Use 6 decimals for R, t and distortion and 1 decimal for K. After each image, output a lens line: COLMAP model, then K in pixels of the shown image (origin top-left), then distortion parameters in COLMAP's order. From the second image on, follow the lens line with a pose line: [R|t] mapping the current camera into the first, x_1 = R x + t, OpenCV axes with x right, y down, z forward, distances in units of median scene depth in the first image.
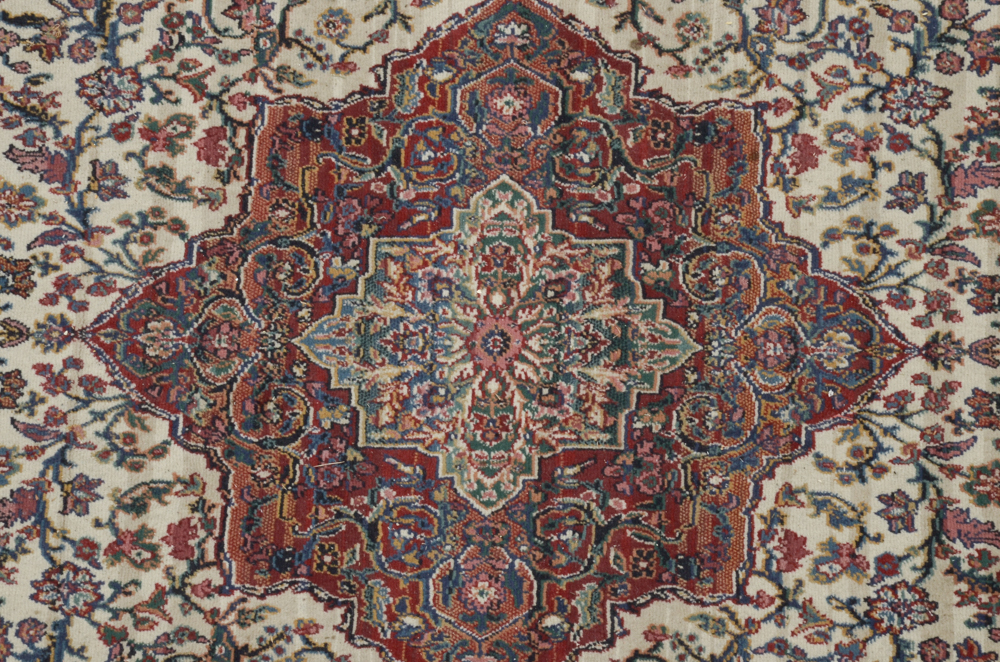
lens RADIAL K [[4782.9, 0, 494.5], [0, 4782.9, 331.5], [0, 0, 1]] dist [2.321763, 0.000000]
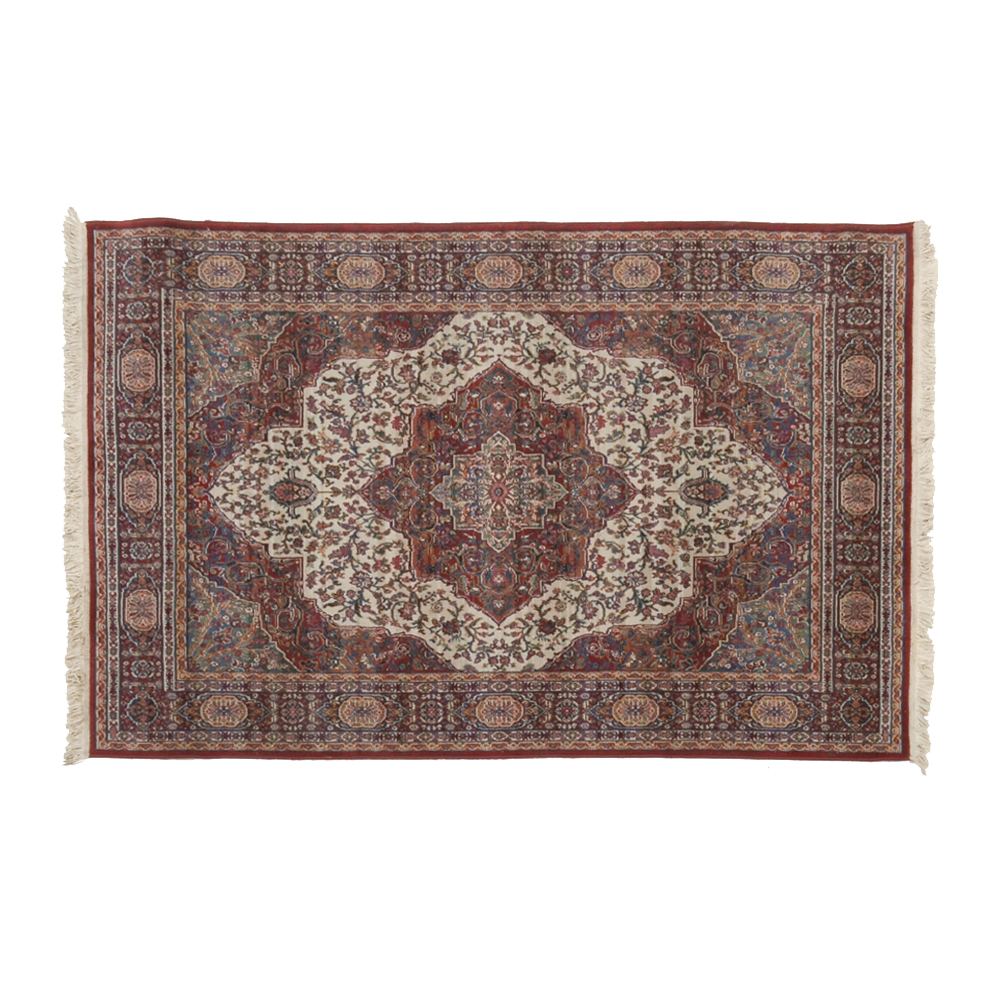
lens RADIAL K [[1464.4, 0, 501.3], [0, 1464.4, 500.3], [0, 0, 1]] dist [0.129280, 0.000000]
pose [[0.999449, -0.032948, -0.004082, 0.005619], [0.032918, 0.999432, -0.007254, 0.014611], [0.004319, 0.007116, 0.999965, 0.104305]]
